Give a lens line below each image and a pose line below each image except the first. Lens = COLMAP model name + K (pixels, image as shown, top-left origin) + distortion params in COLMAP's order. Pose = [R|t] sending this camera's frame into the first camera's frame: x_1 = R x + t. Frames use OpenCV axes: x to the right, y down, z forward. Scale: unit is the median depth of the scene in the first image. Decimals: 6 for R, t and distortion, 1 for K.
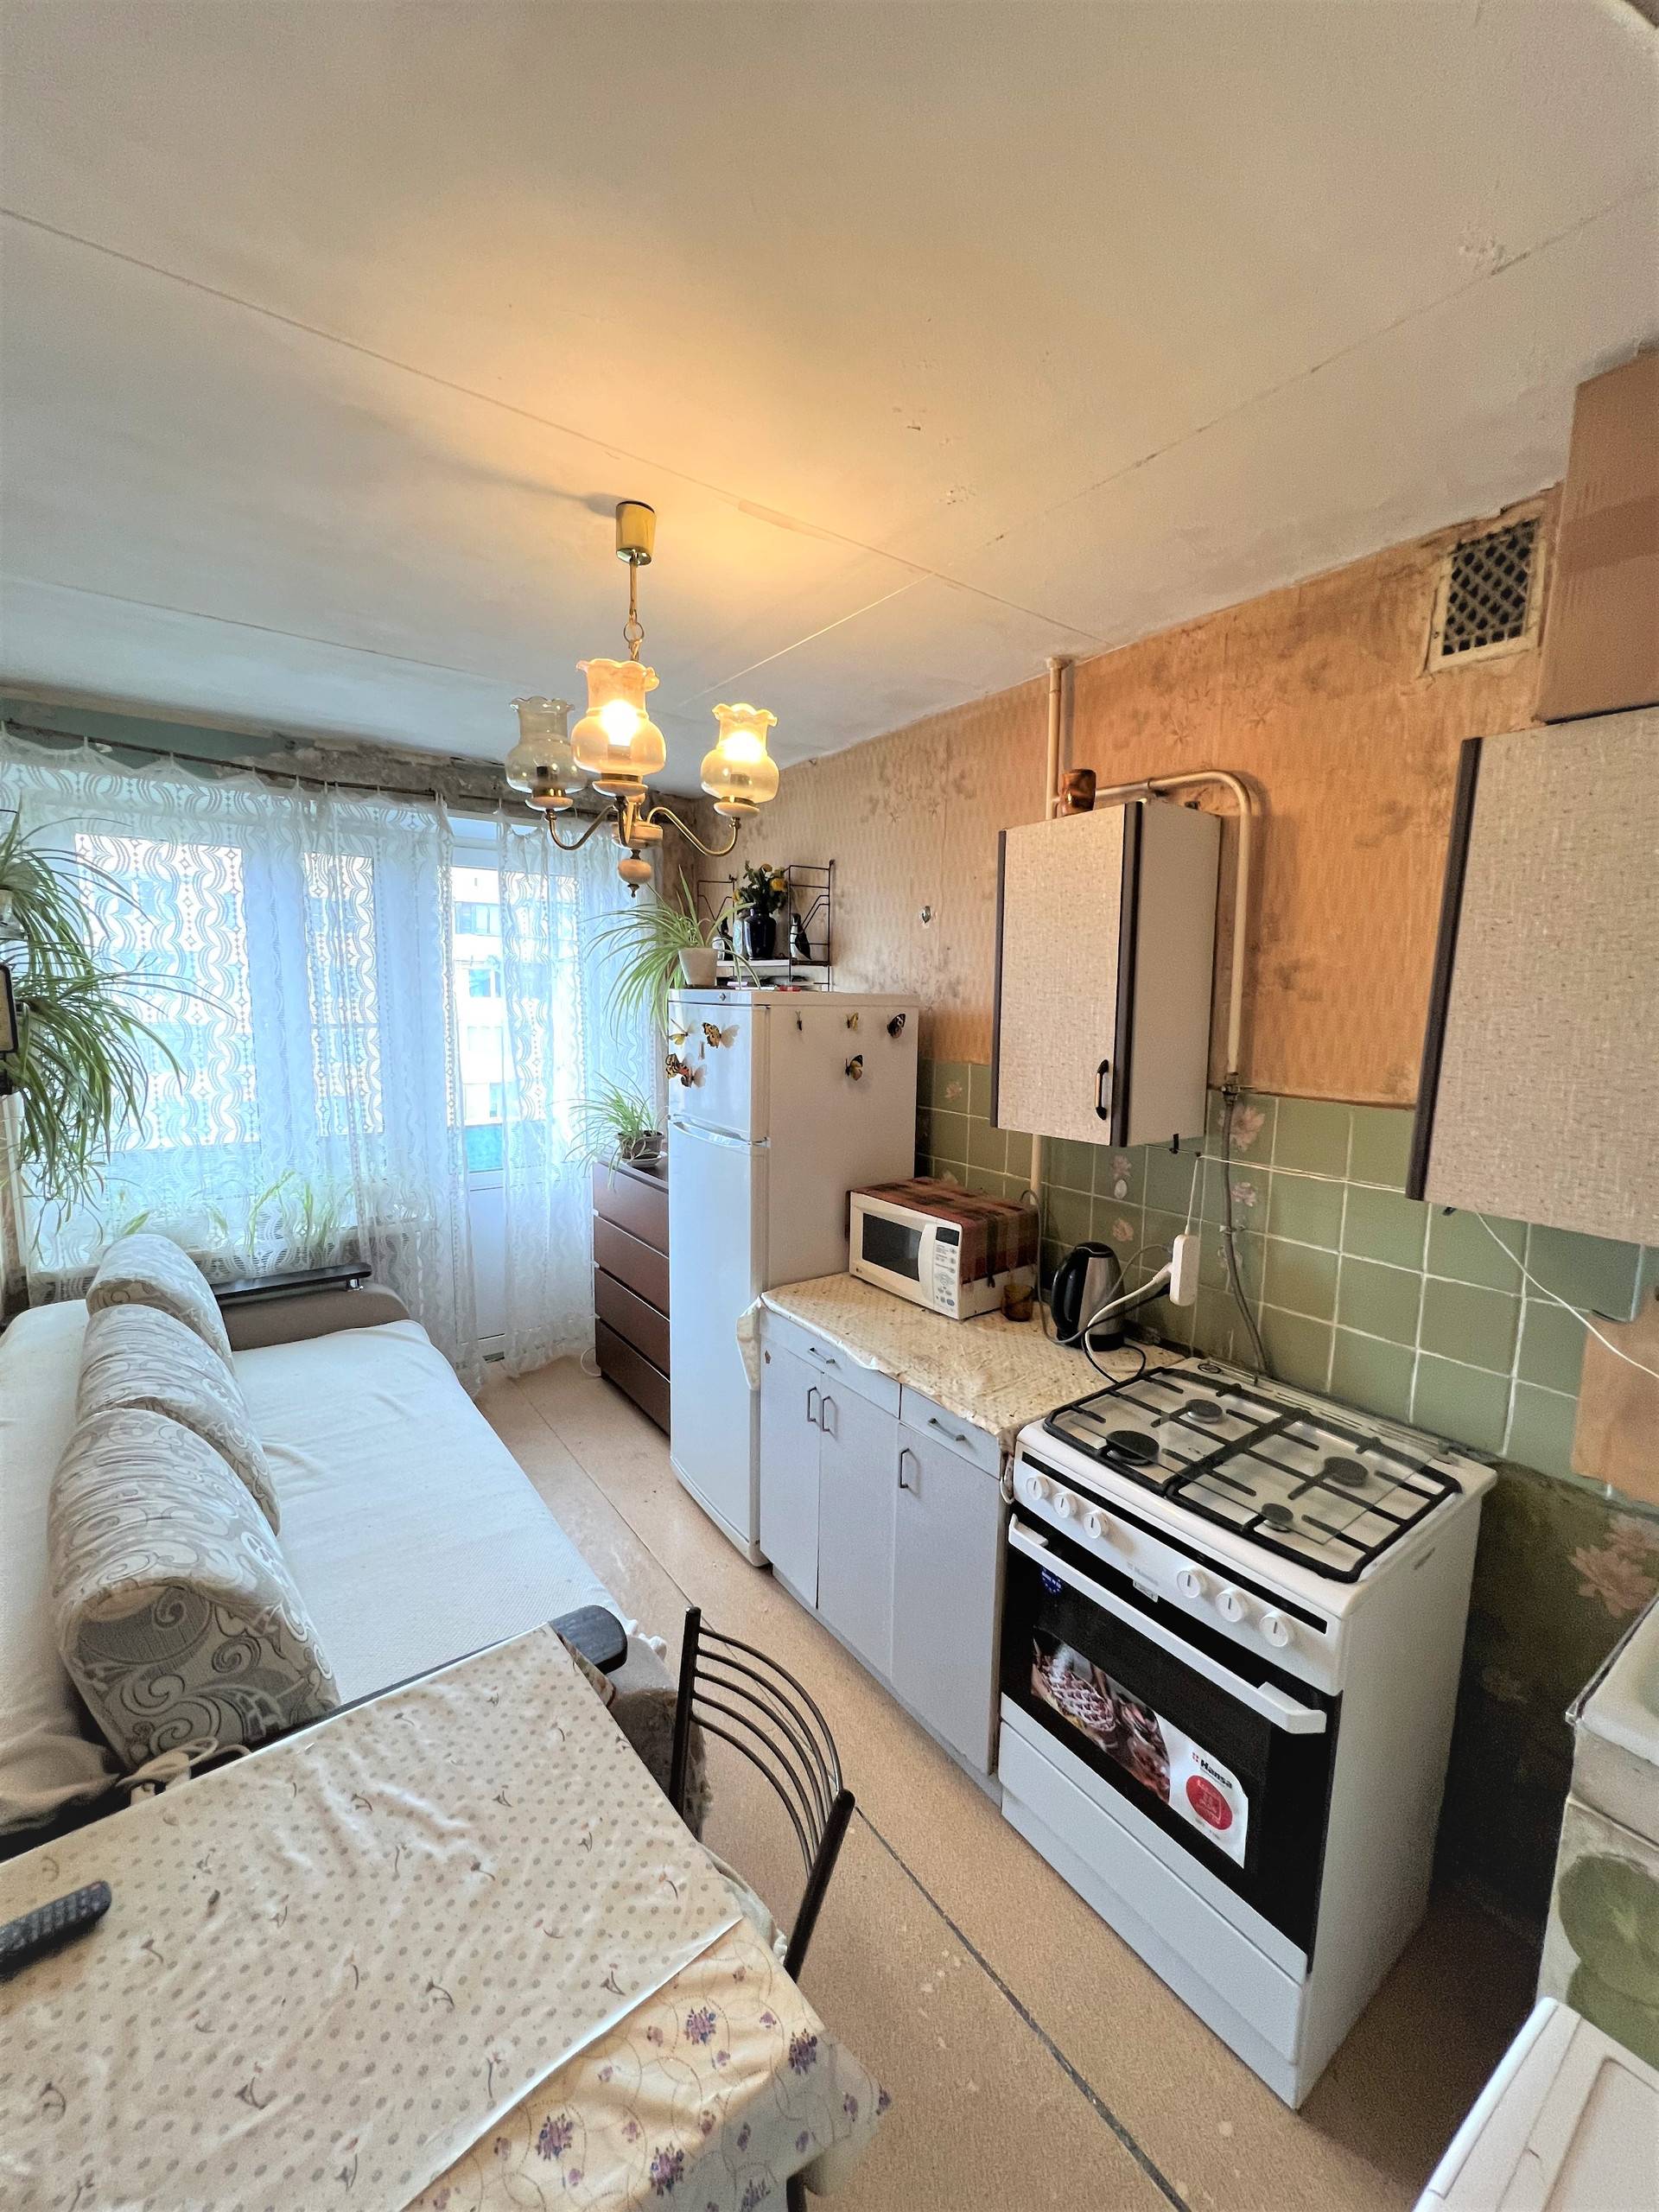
lens RADIAL K [[880.8, 0, 831.1], [0, 880.8, 1101.9], [0, 0, 1]] dist [-0.001081, 0.000186]
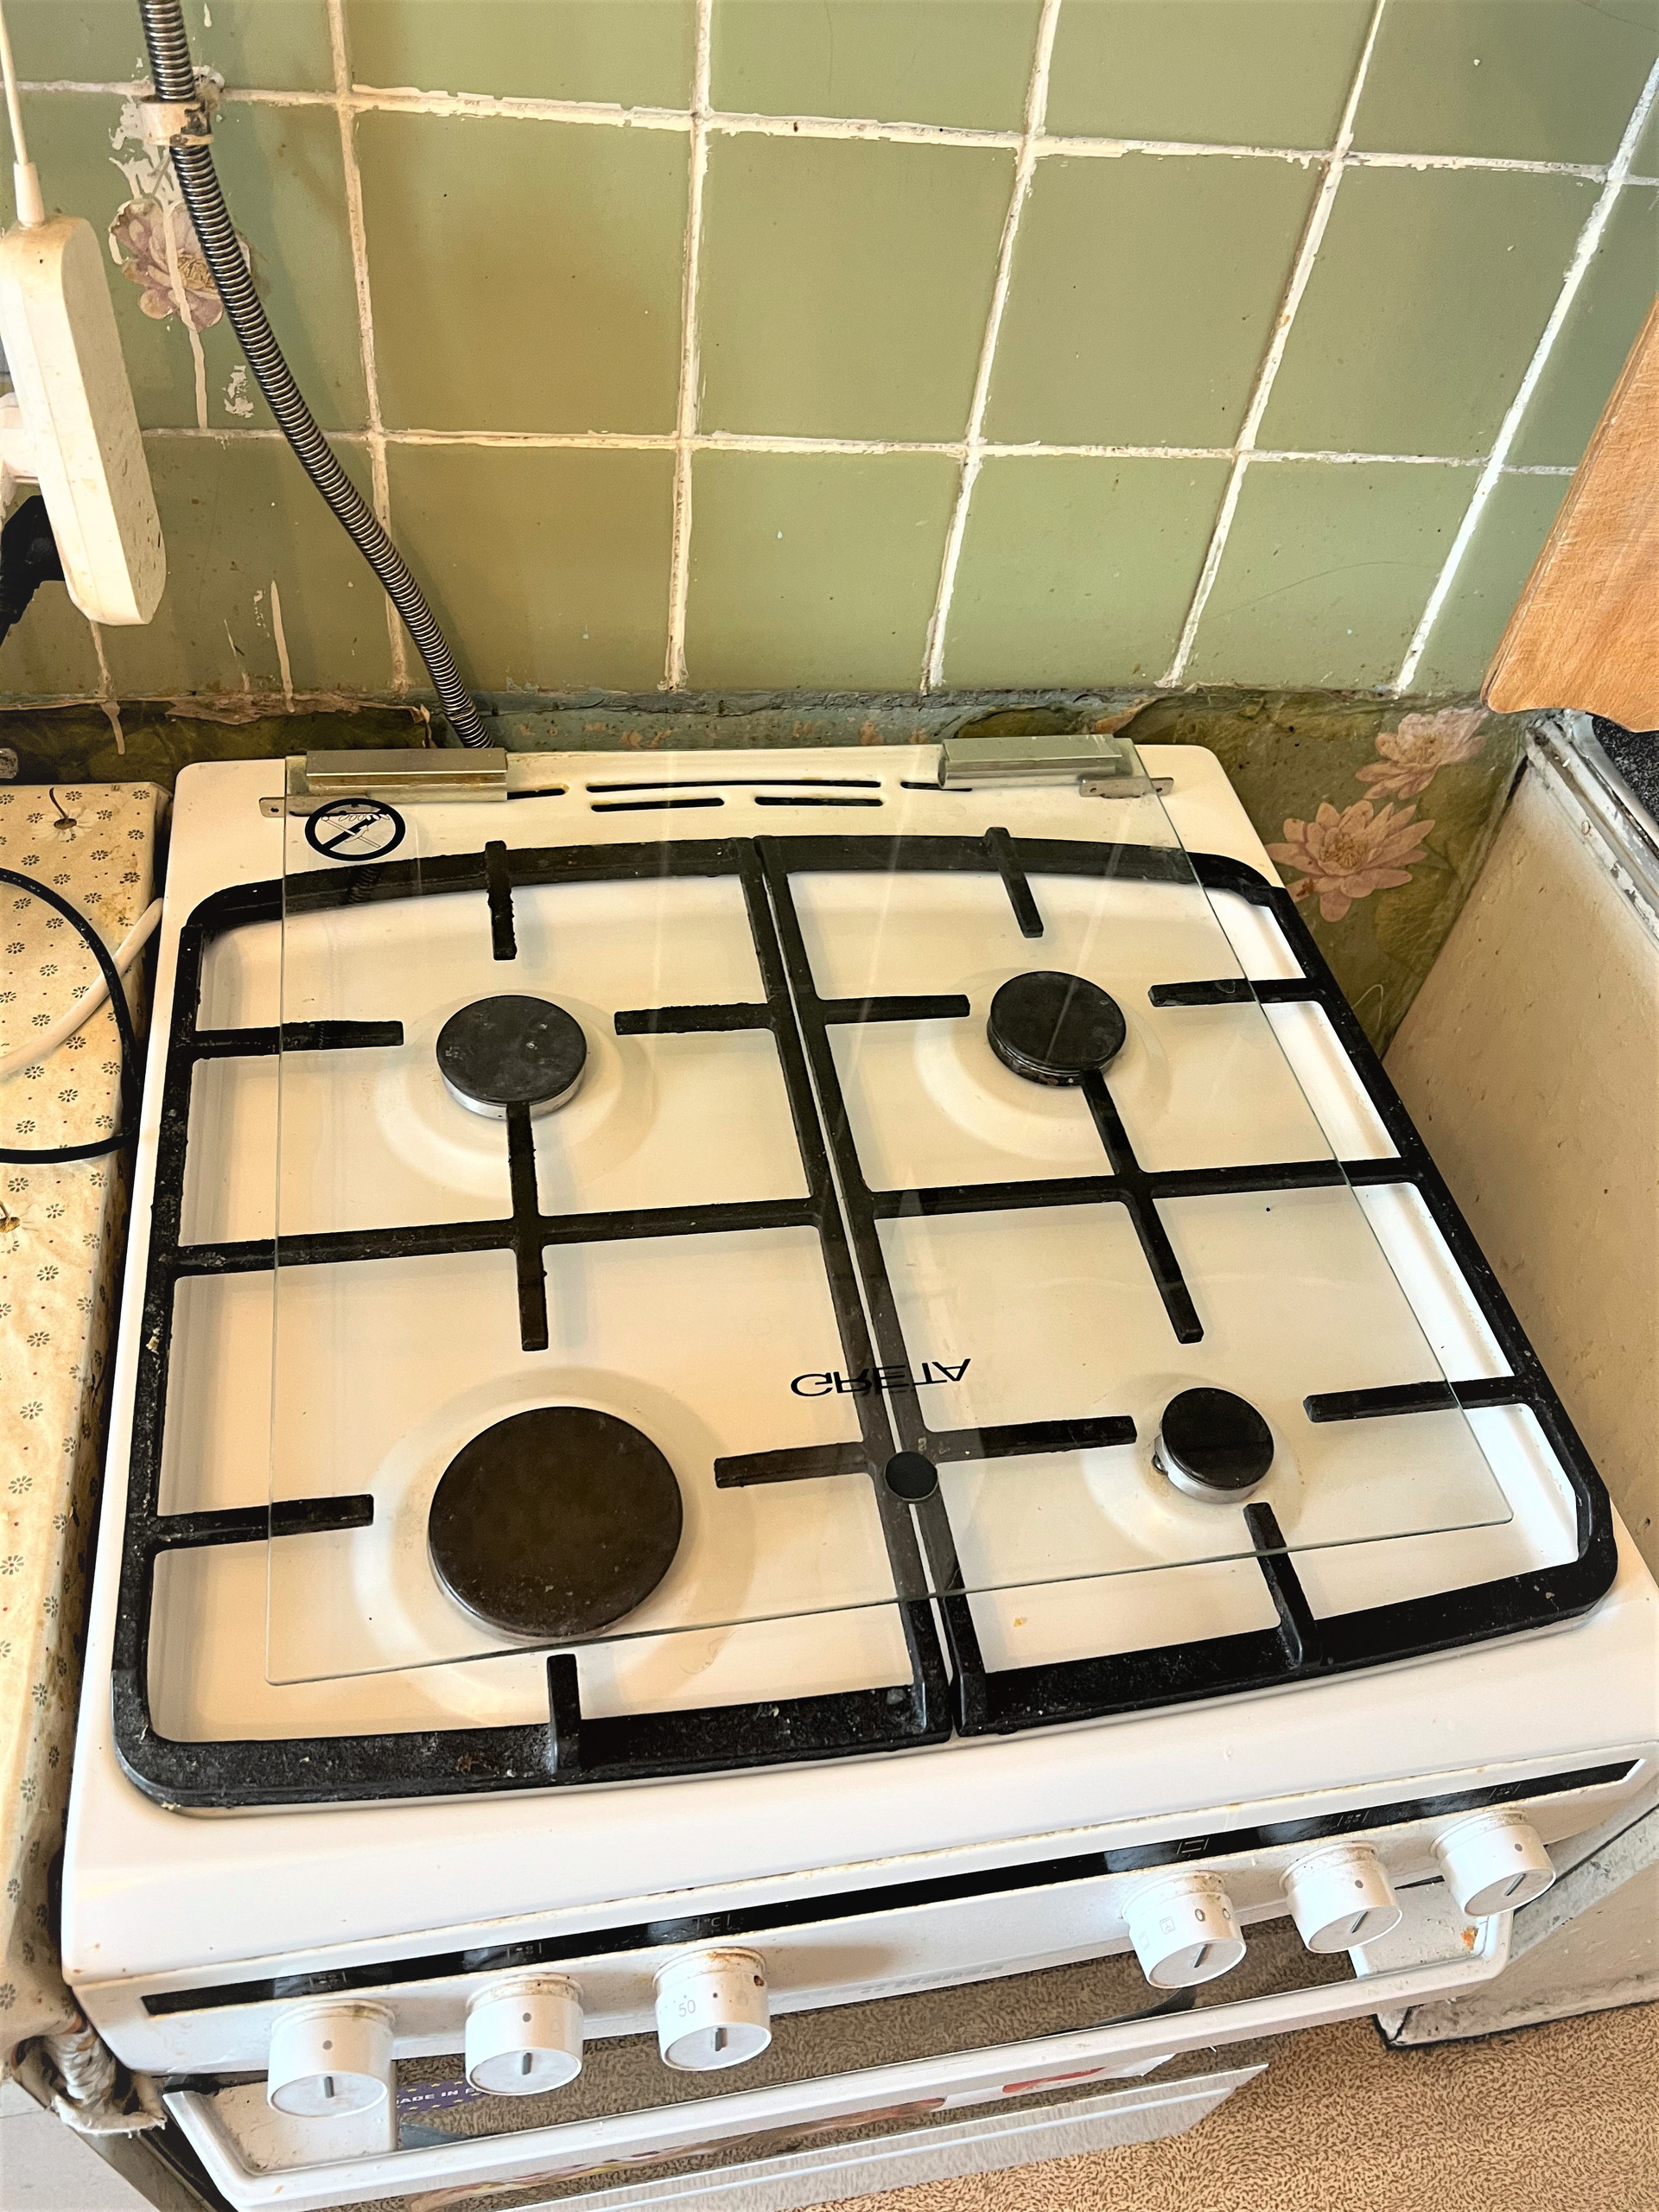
lens RADIAL K [[1666.3, 0, 821.6], [0, 1666.3, 1110.7], [0, 0, 1]] dist [0.054686, -0.064424]
pose [[0.440606, -0.657883, 0.610784, 0.149959], [0.012240, 0.684726, 0.728698, 0.030294], [-0.897617, -0.313593, 0.309746, 0.667831]]
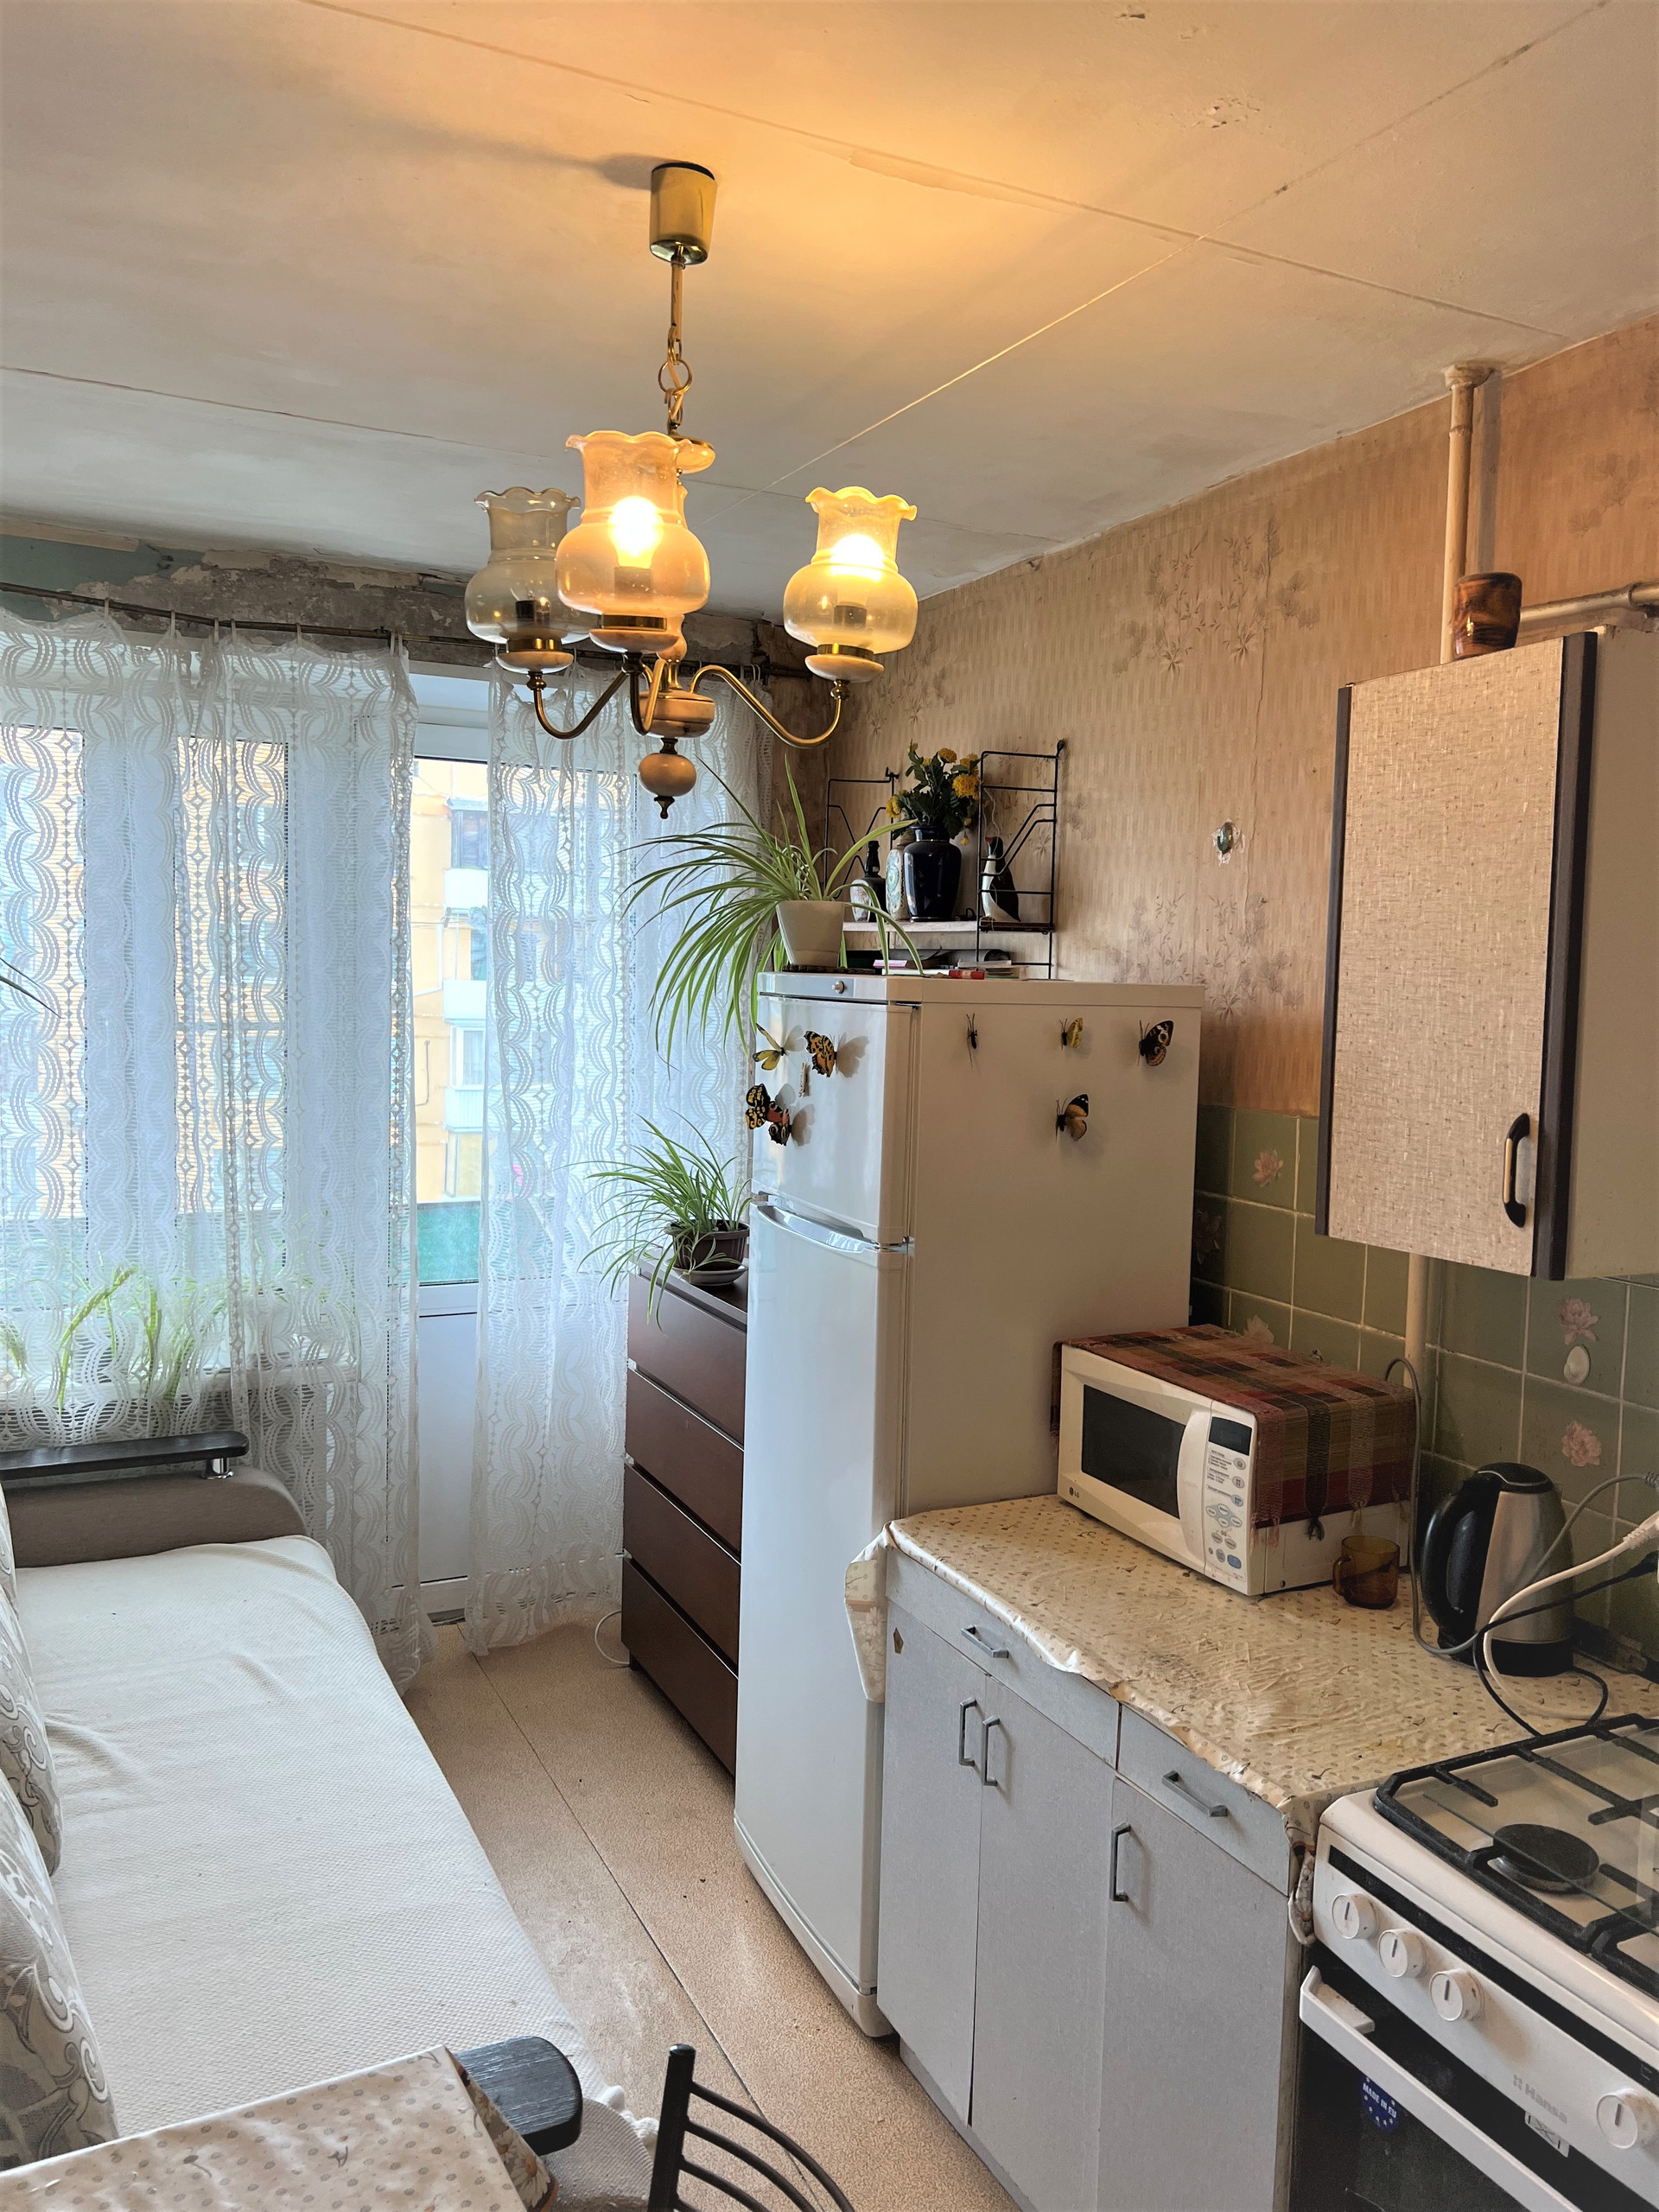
lens RADIAL K [[1666.3, 0, 841.2], [0, 1666.3, 1098.3], [0, 0, 1]] dist [0.054686, -0.064424]
pose [[0.984988, 0.023202, -0.171056, 0.073286], [-0.031860, 0.998337, -0.048046, 0.004462], [0.169657, 0.052774, 0.984089, -0.057765]]
